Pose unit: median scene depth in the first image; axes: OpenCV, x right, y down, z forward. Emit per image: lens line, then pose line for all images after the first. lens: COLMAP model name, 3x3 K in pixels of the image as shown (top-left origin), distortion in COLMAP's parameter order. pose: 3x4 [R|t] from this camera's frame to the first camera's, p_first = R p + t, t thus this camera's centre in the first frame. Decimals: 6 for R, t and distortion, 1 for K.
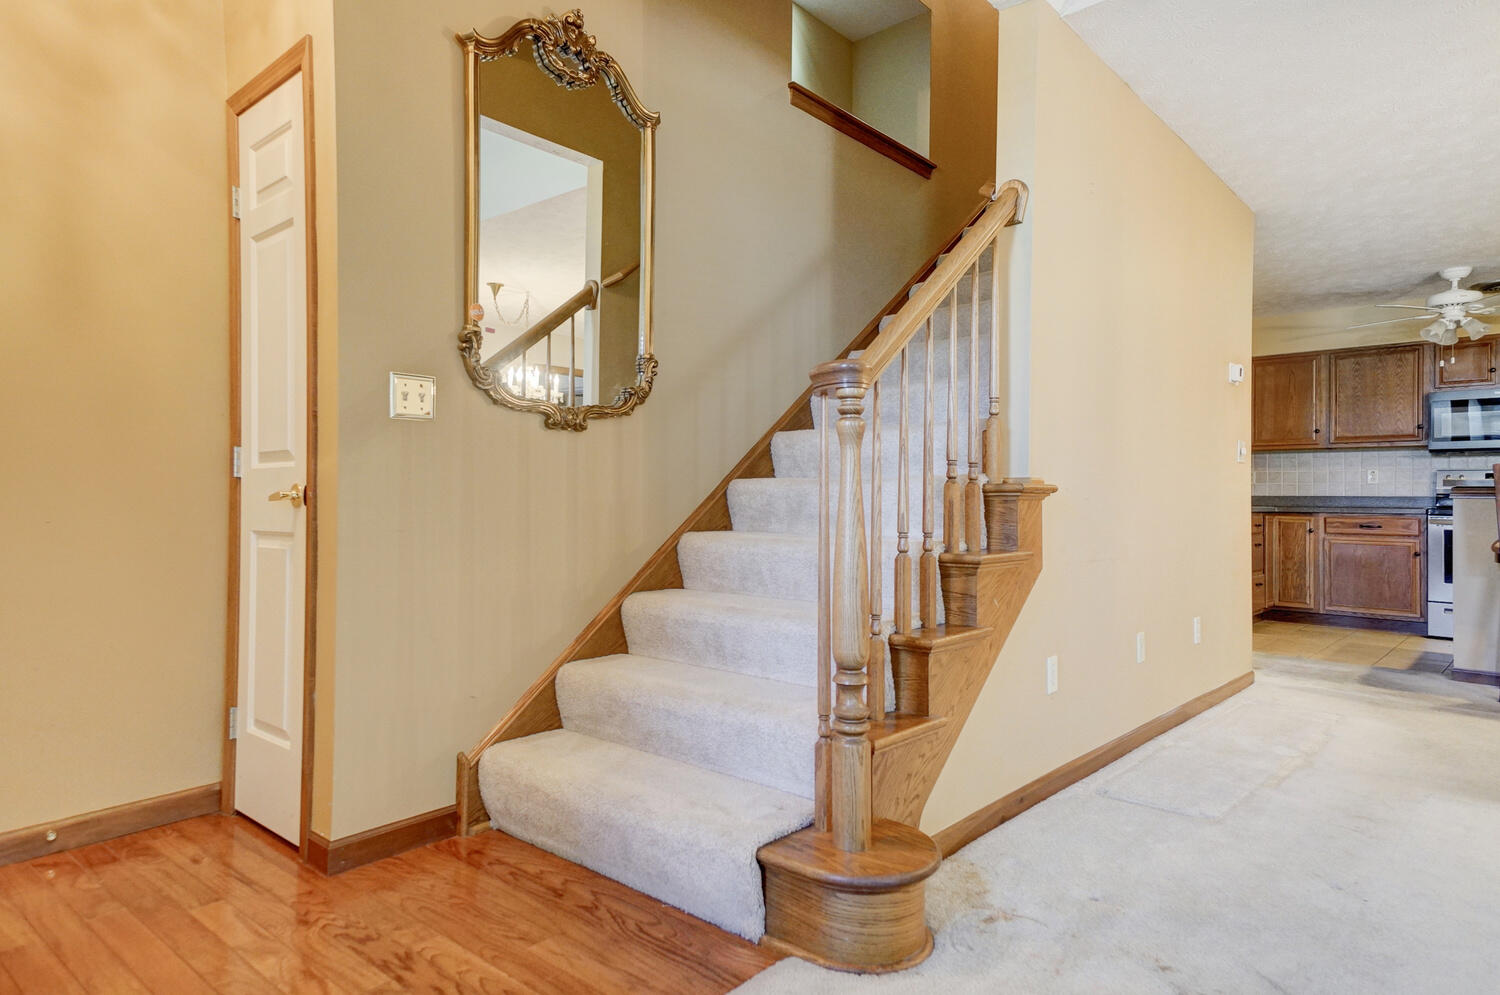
lens RADIAL K [[878.1, 0, 750.0], [0, 878.1, 497.5], [0, 0, 1]] dist [0.080178, -0.000065]
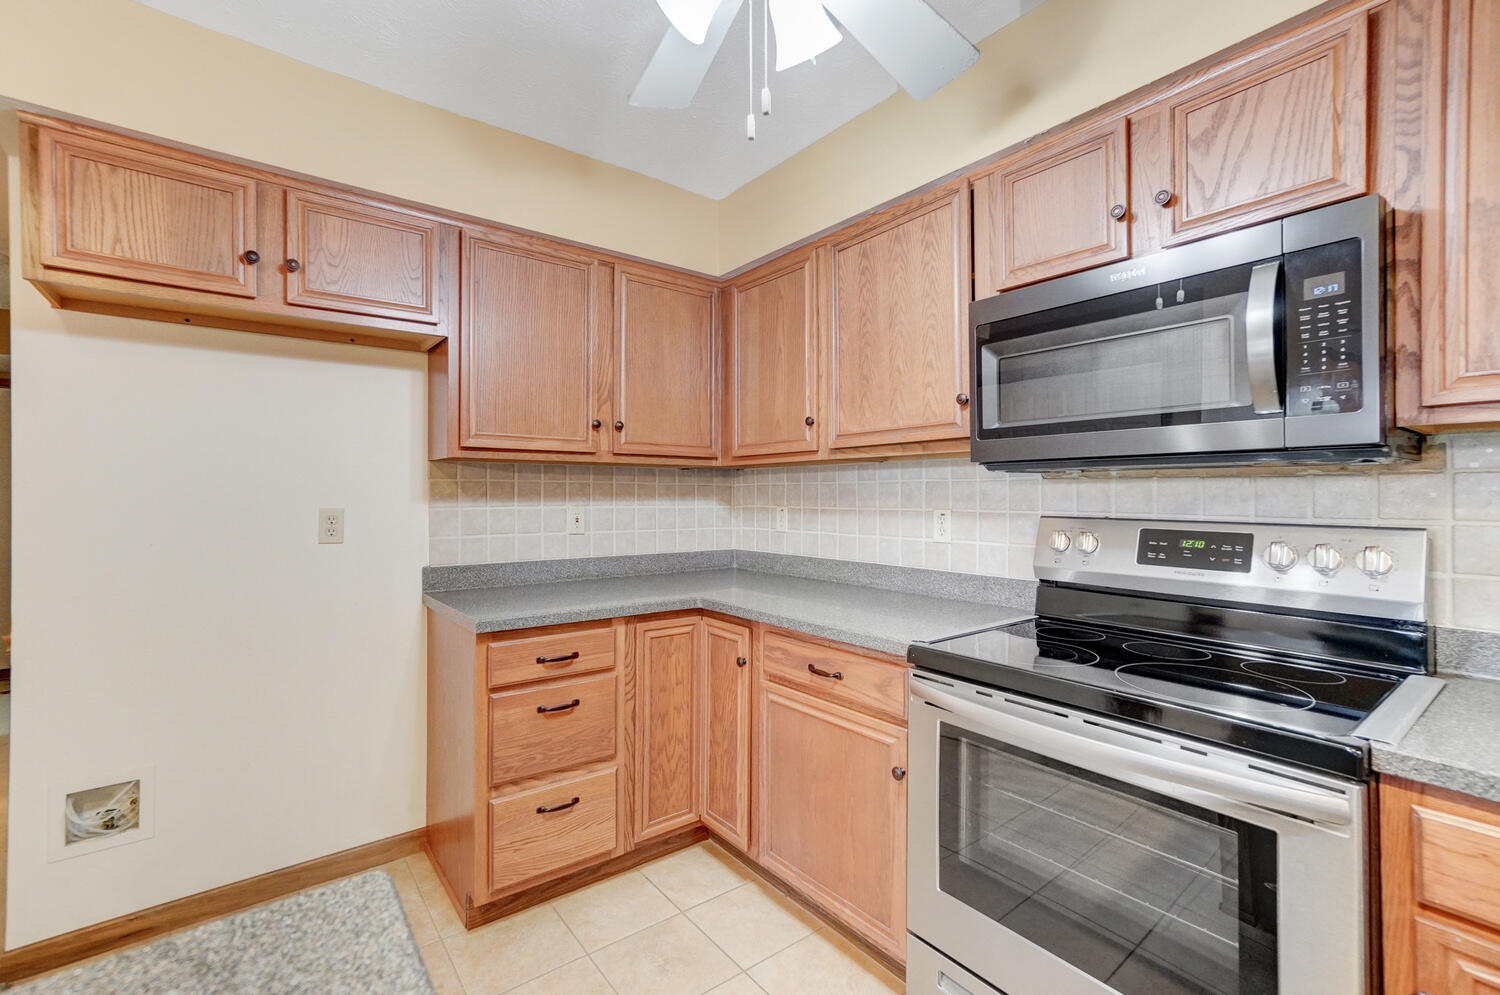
lens RADIAL K [[649.7, 0, 750.0], [0, 649.7, 497.5], [0, 0, 1]] dist [-0.013774, 0.012172]
pose [[0.983657, 0.002674, -0.180031, 1.742529], [-0.001063, 0.999959, 0.009046, -0.106207], [0.180048, -0.008707, 0.983619, 1.835946]]
